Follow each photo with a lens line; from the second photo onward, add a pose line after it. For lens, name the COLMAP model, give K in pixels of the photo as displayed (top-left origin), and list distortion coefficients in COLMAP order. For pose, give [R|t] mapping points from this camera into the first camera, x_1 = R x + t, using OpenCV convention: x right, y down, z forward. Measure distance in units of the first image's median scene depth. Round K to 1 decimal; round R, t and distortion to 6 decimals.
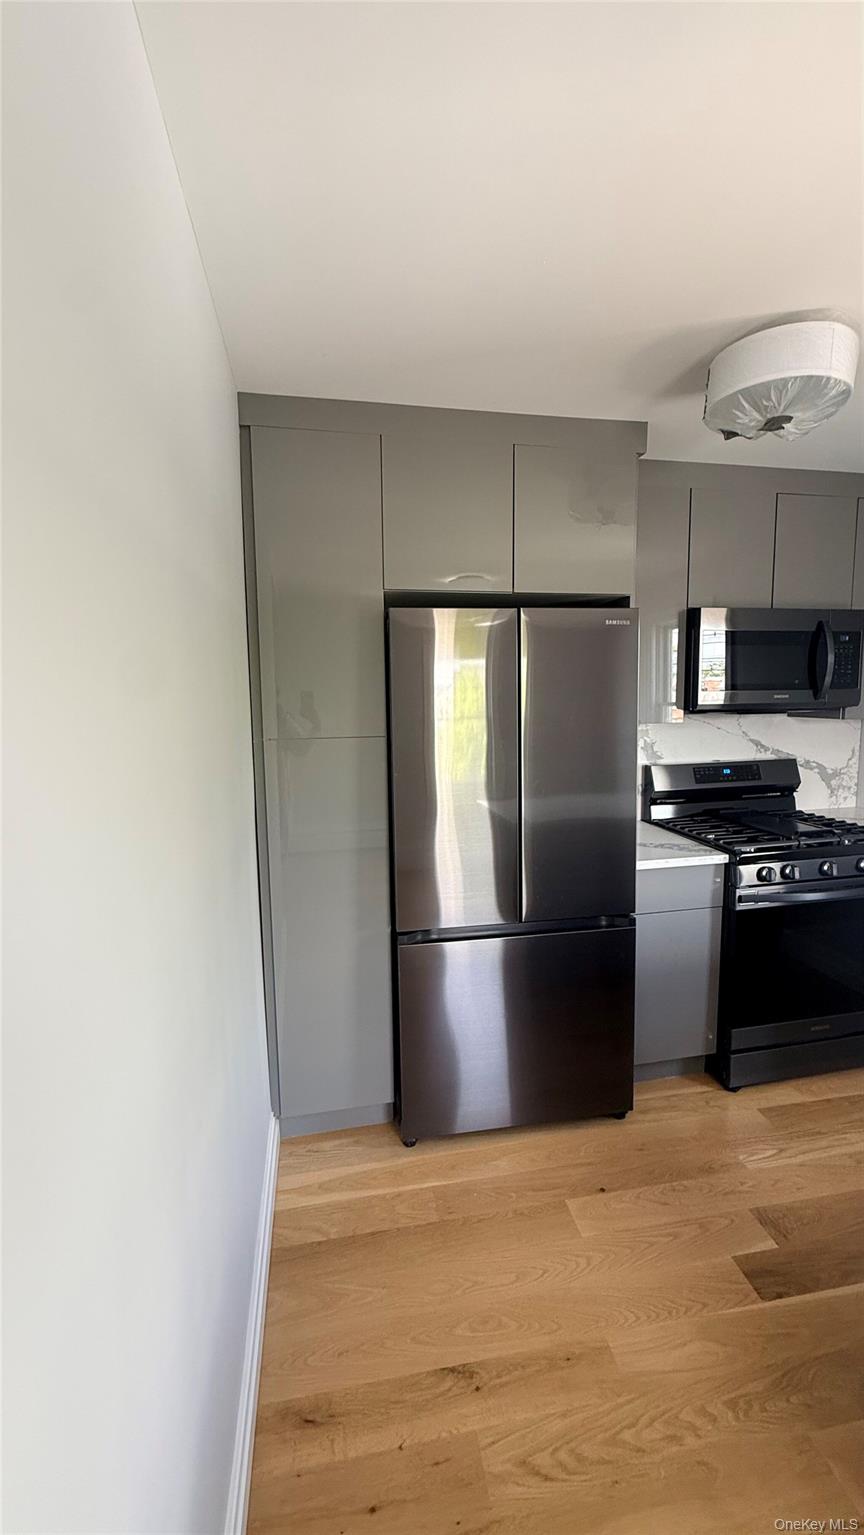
lens RADIAL K [[608.4, 0, 429.8], [0, 608.4, 763.2], [0, 0, 1]] dist [-0.003337, -0.000002]
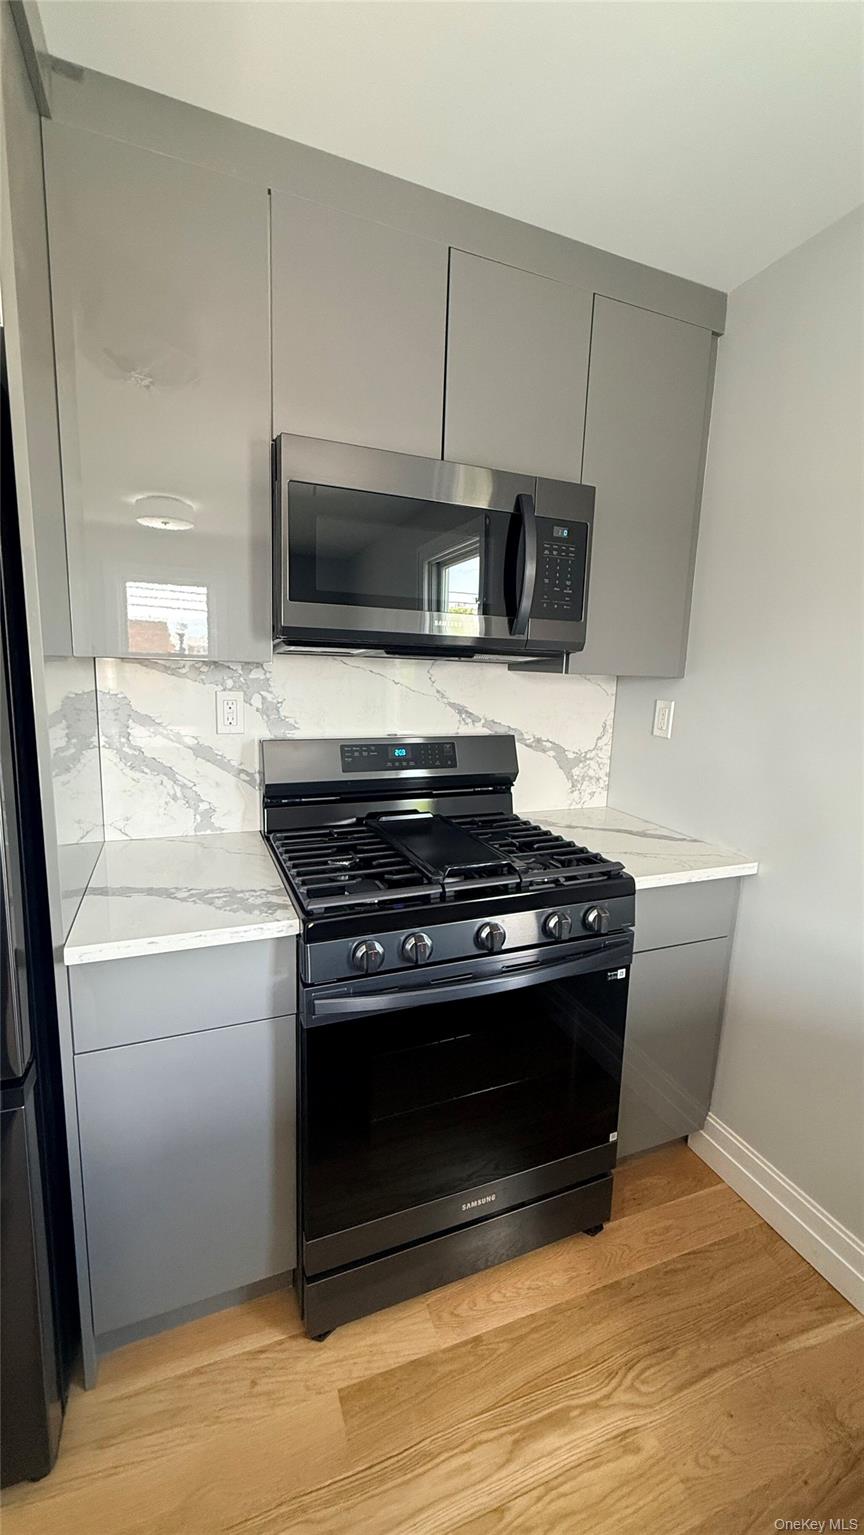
lens RADIAL K [[608.4, 0, 429.8], [0, 608.4, 763.2], [0, 0, 1]] dist [-0.003337, -0.000002]
pose [[0.980123, 0.017332, 0.197633, 0.386077], [-0.026857, 0.998598, 0.045617, -0.004729], [-0.196565, -0.050018, 0.979214, 0.378077]]
